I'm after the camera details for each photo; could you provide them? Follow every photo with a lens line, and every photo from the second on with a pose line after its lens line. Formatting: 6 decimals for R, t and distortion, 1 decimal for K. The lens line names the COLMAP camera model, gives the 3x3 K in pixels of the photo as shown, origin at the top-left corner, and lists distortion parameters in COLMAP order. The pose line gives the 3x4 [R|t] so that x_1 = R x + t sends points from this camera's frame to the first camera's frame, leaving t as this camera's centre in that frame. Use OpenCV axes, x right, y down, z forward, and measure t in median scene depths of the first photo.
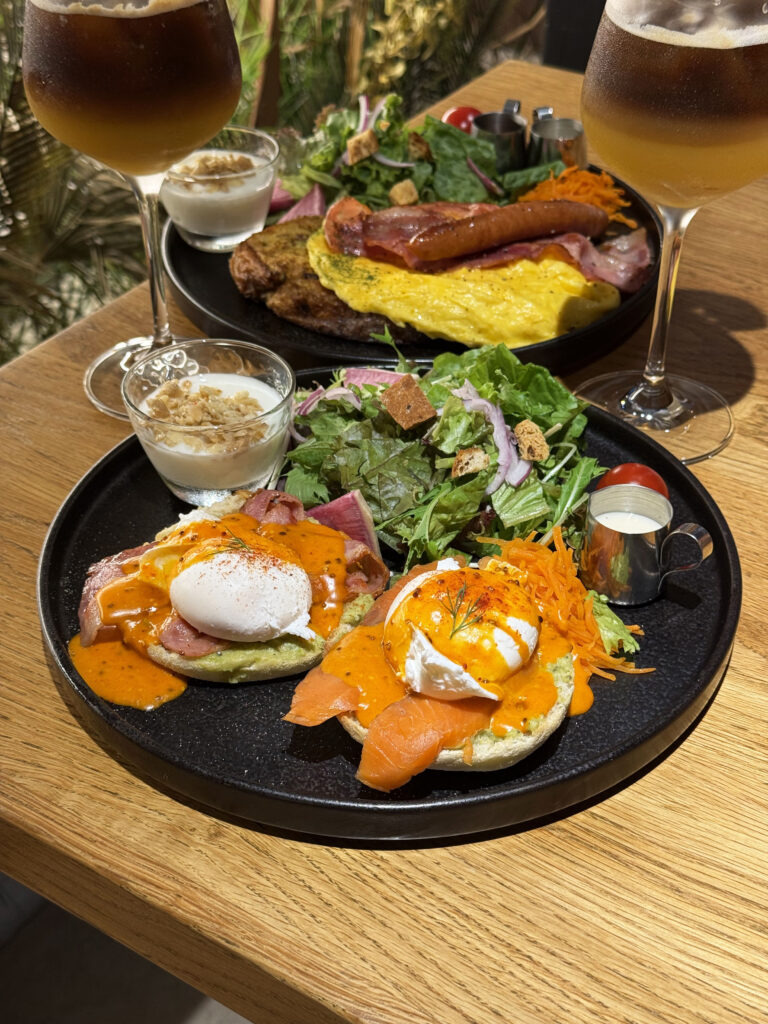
lens RADIAL K [[1520.3, 0, 384.0], [0, 1520.3, 512.0], [0, 0, 1]] dist [0.119219, -0.090721]
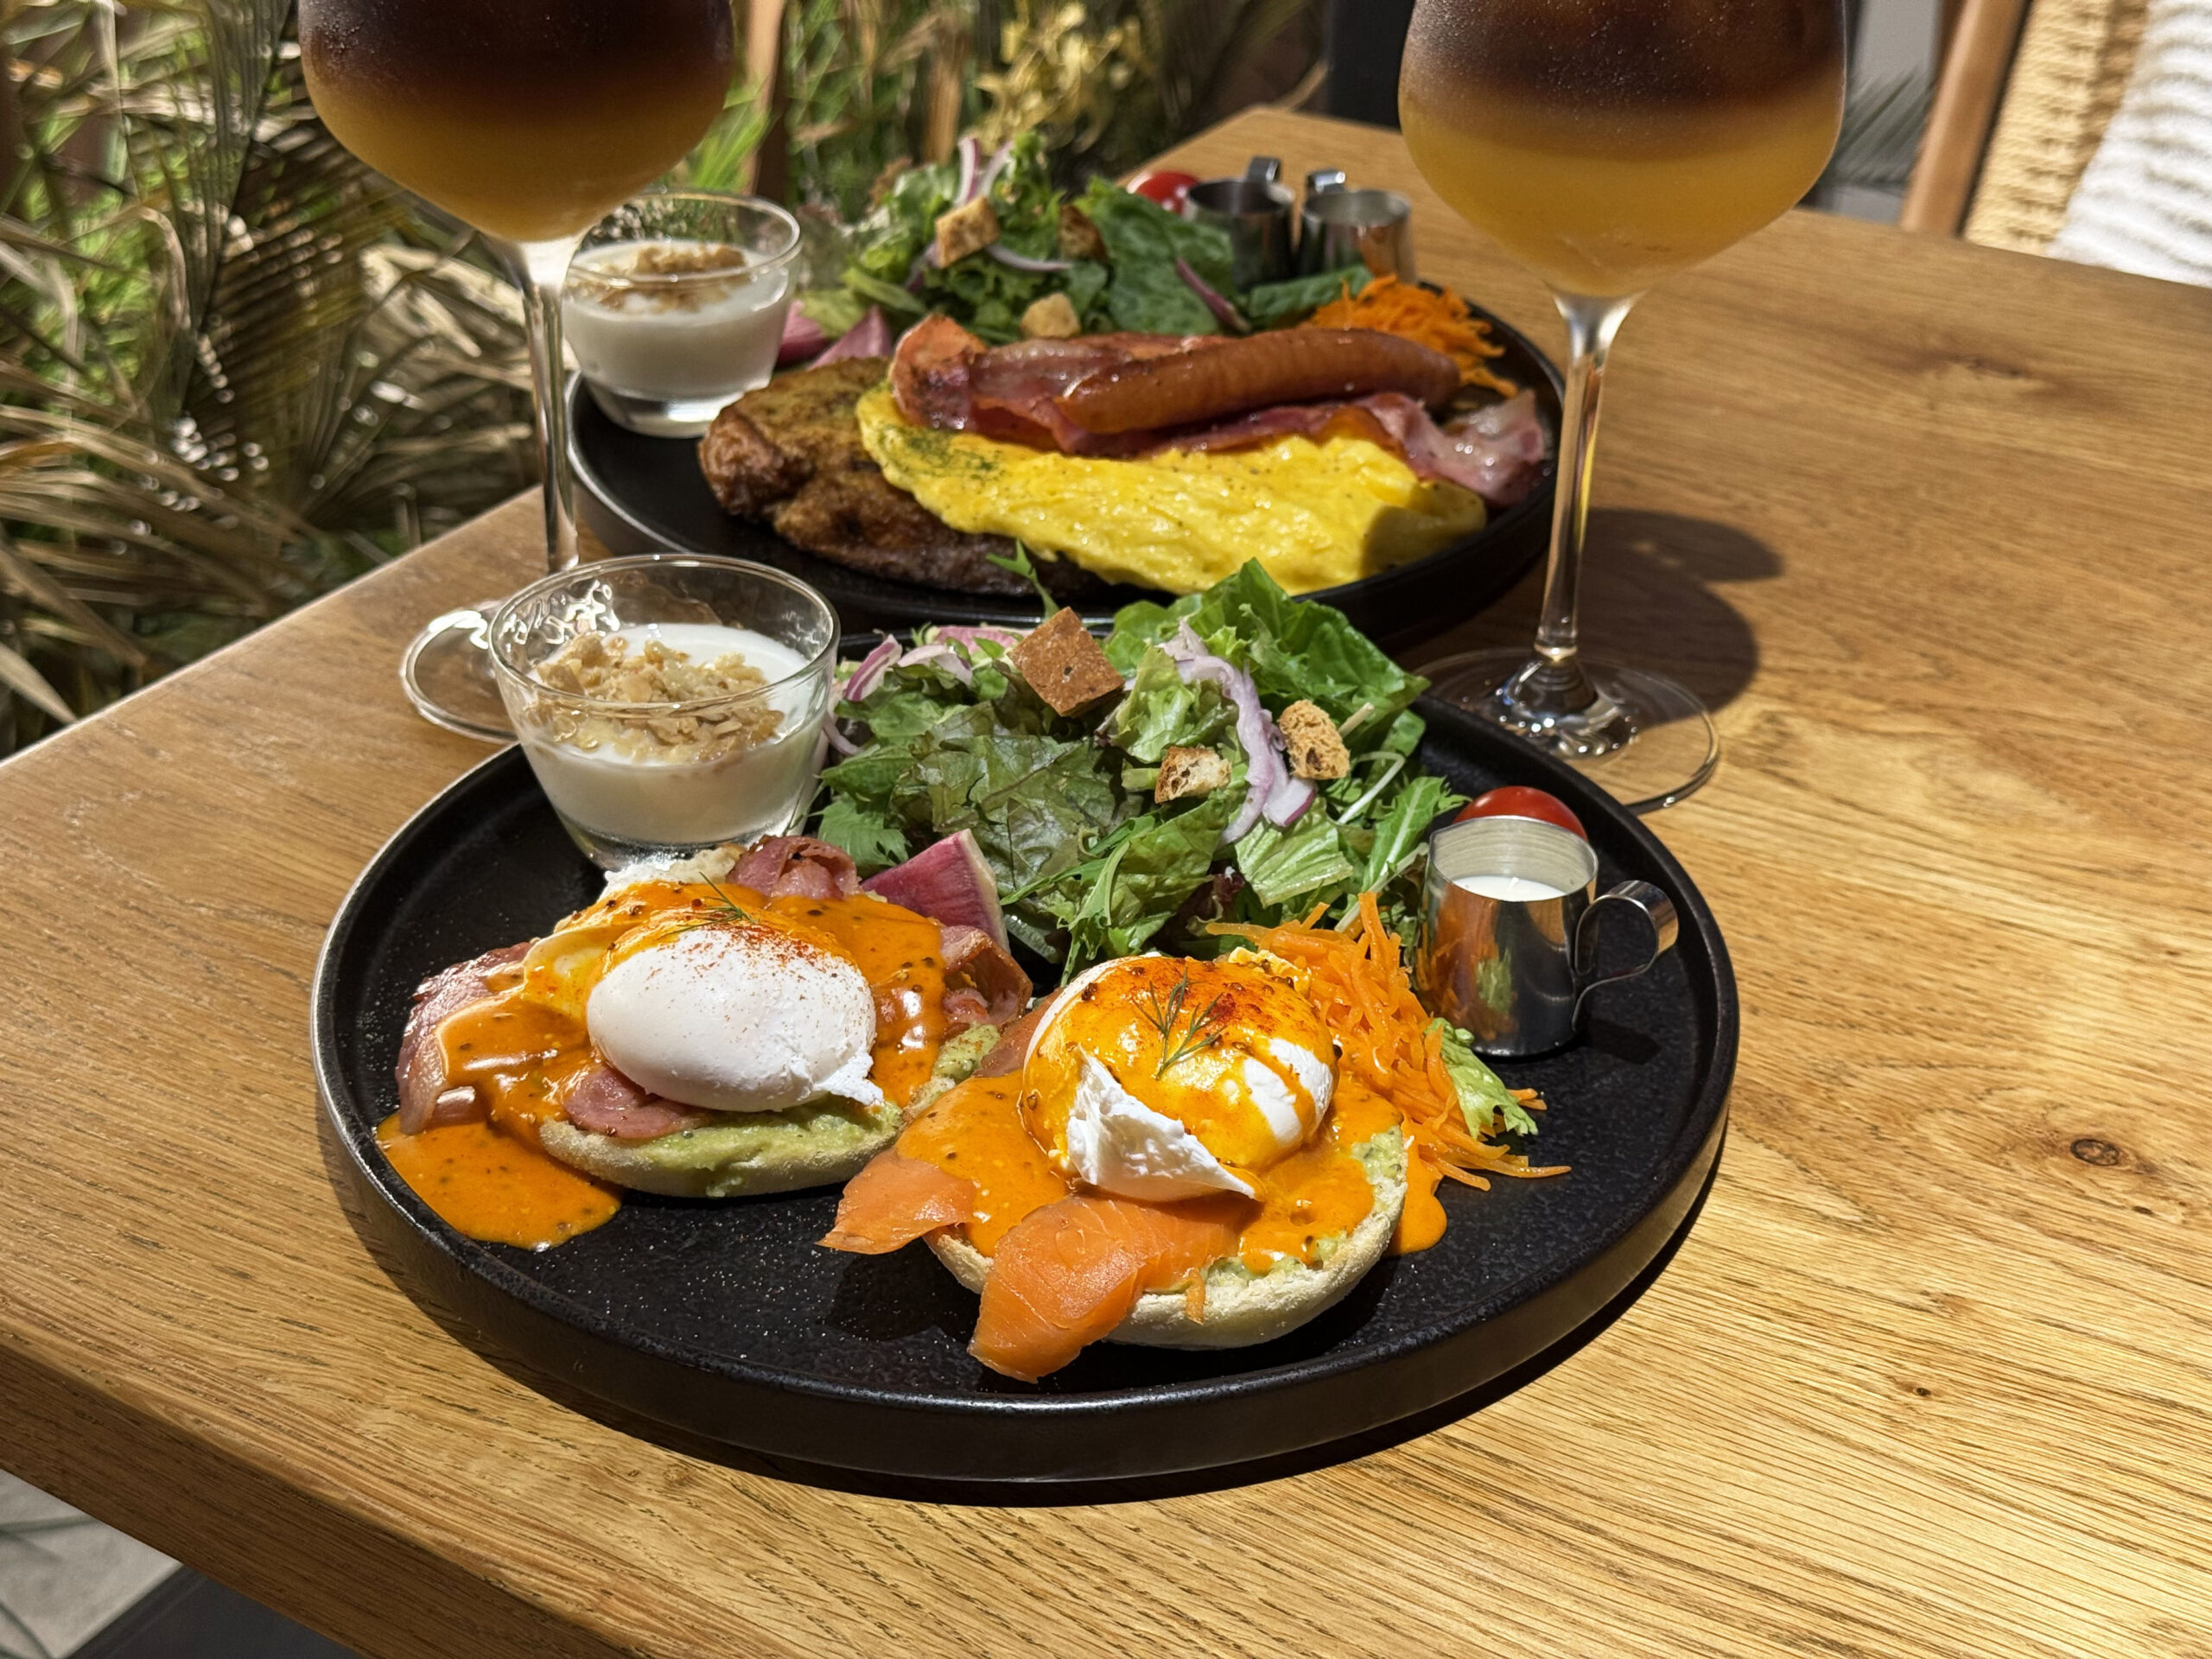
lens RADIAL K [[3284.1, 0, 1106.0], [0, 3284.1, 829.5], [0, 0, 1]] dist [0.119219, -0.090721]
pose [[0.999402, -0.002853, 0.034471, -0.008766], [0.006784, 0.993406, -0.114452, 0.108907], [-0.033917, 0.114617, 0.992831, -0.065677]]
